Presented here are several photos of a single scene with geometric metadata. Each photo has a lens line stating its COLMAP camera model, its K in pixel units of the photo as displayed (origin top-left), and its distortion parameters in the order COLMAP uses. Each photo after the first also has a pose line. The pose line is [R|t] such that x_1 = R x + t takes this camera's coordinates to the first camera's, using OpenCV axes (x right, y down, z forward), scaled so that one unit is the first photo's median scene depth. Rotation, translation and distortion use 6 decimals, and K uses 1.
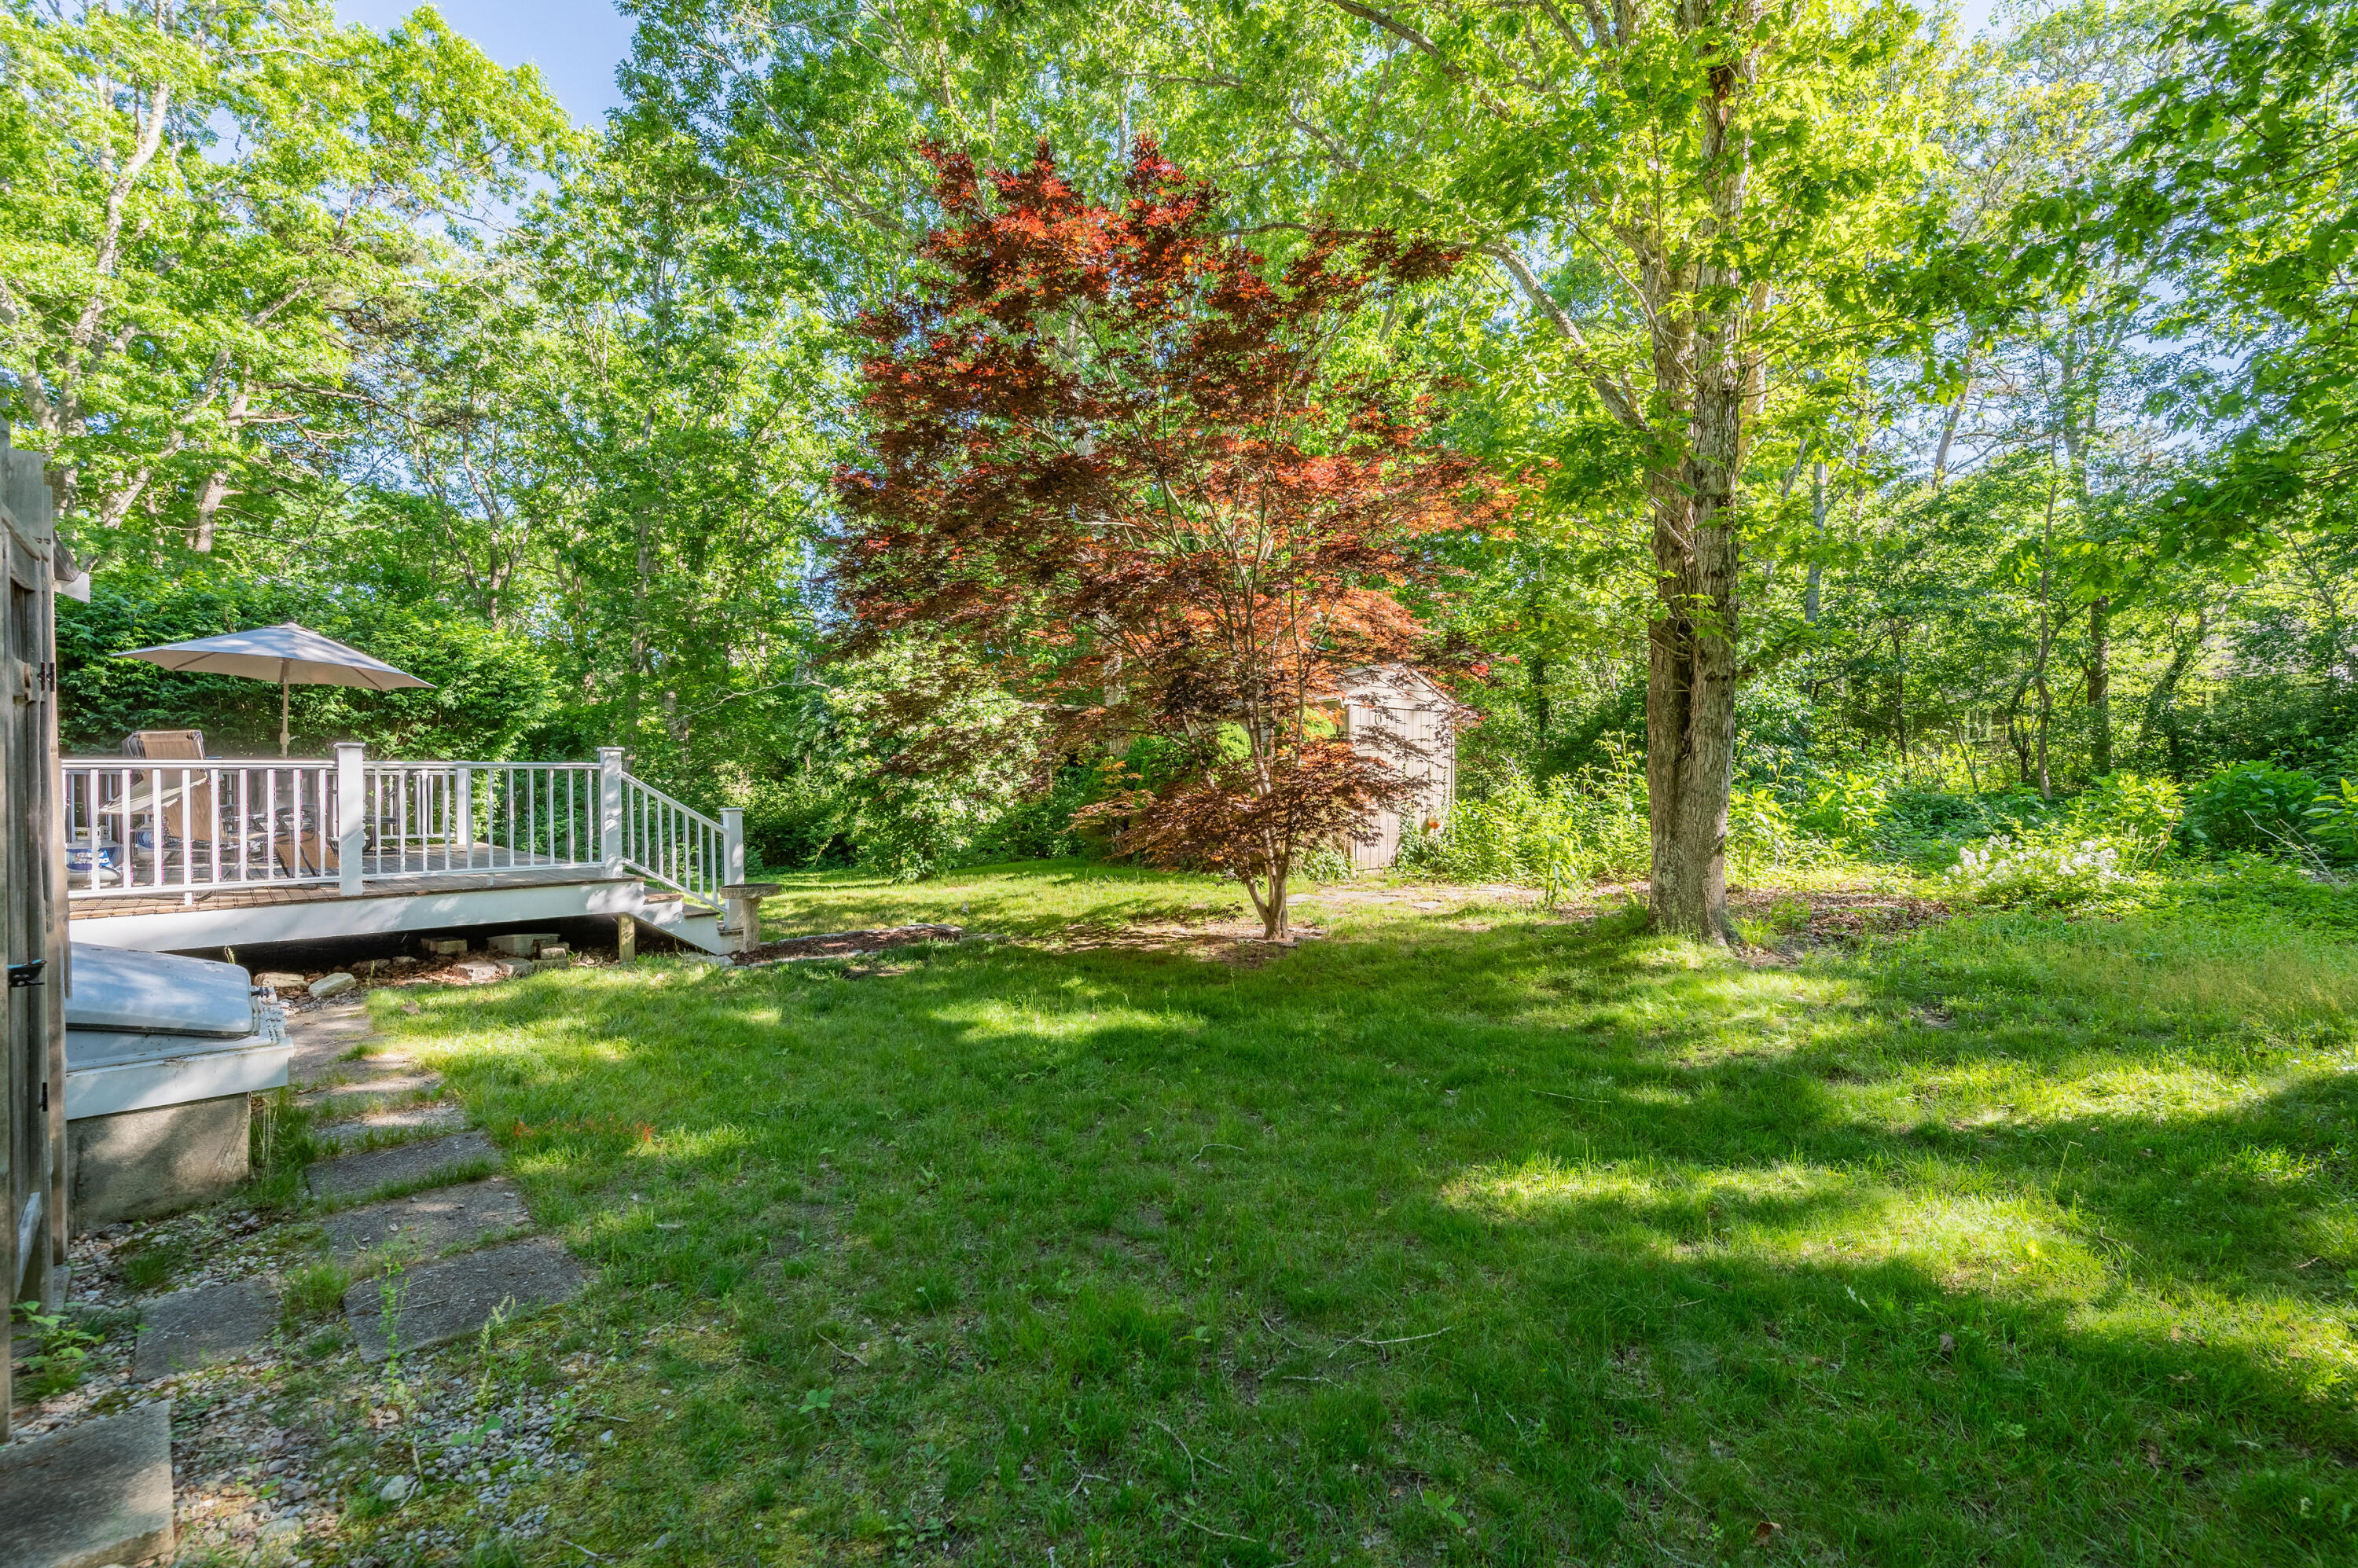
lens RADIAL K [[1102.4, 0, 1179.0], [0, 1102.4, 784.0], [0, 0, 1]] dist [-0.001595, 0.000055]
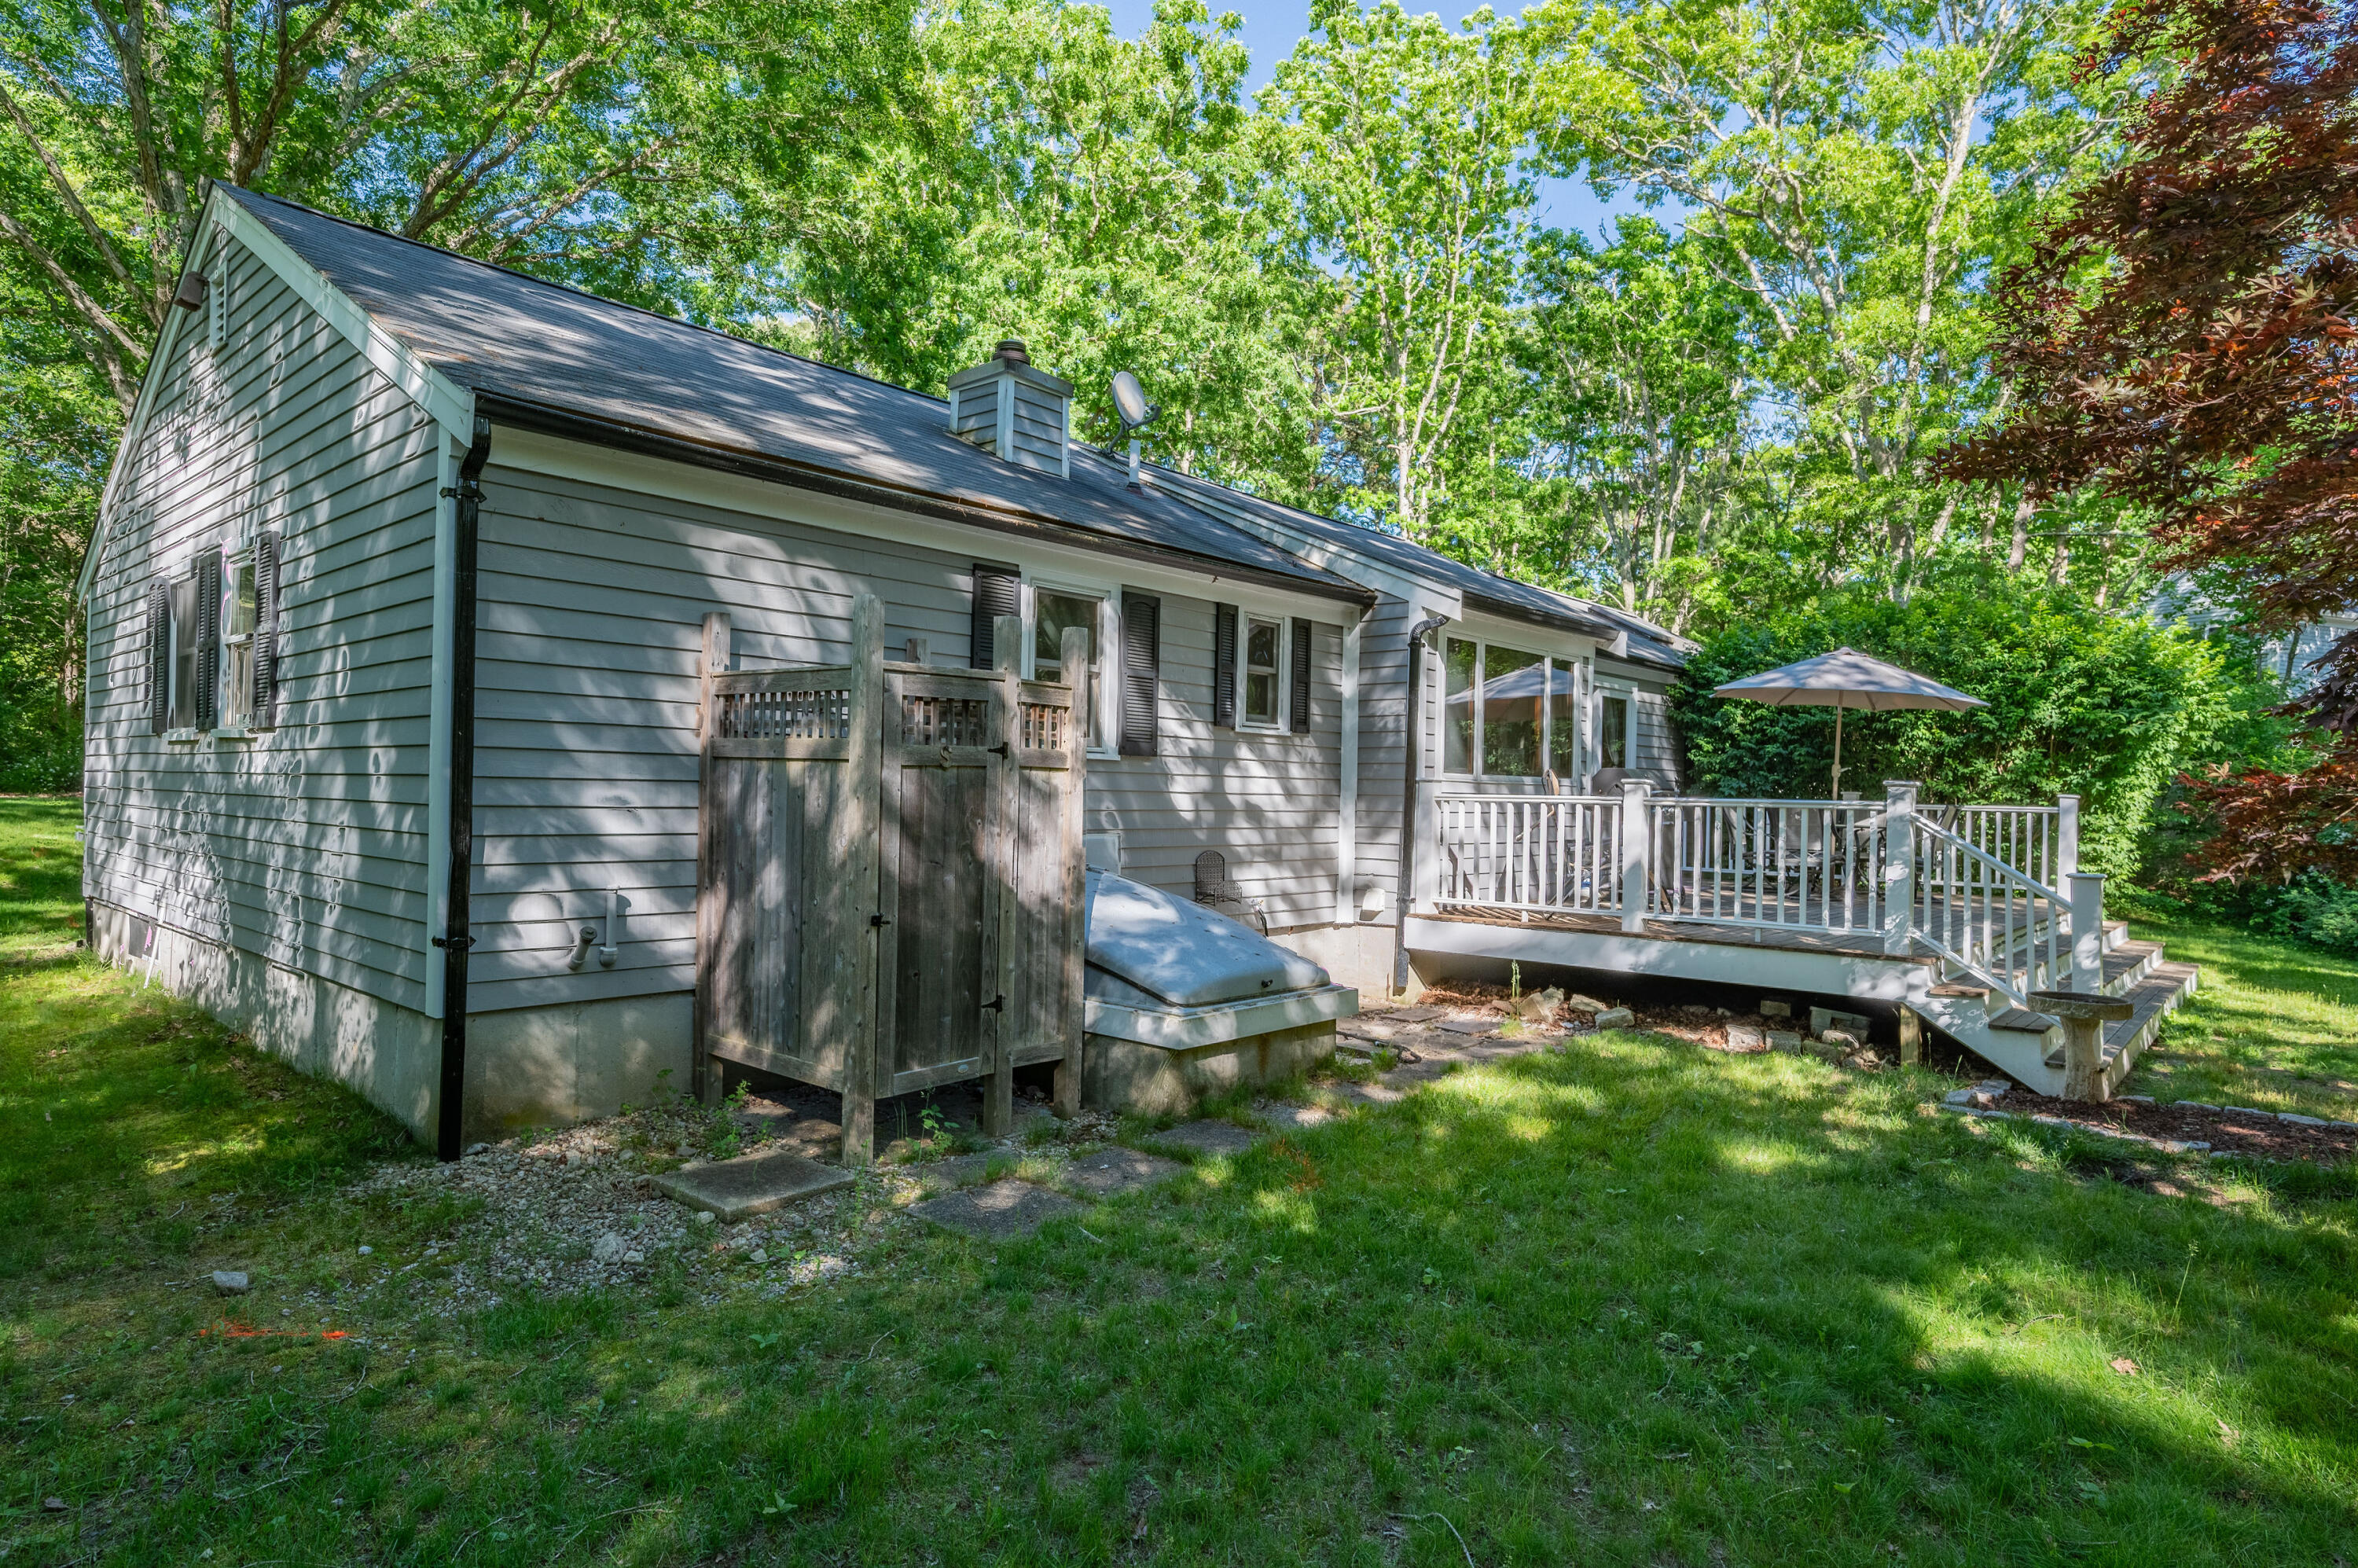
lens RADIAL K [[1381.9, 0, 1179.0], [0, 1381.9, 784.0], [0, 0, 1]] dist [-0.001048, 0.000238]
pose [[0.018917, -0.002515, -0.999818, 0.415800], [-0.022473, 0.999743, -0.002940, -0.016169], [0.999568, 0.022524, 0.018856, 0.496066]]
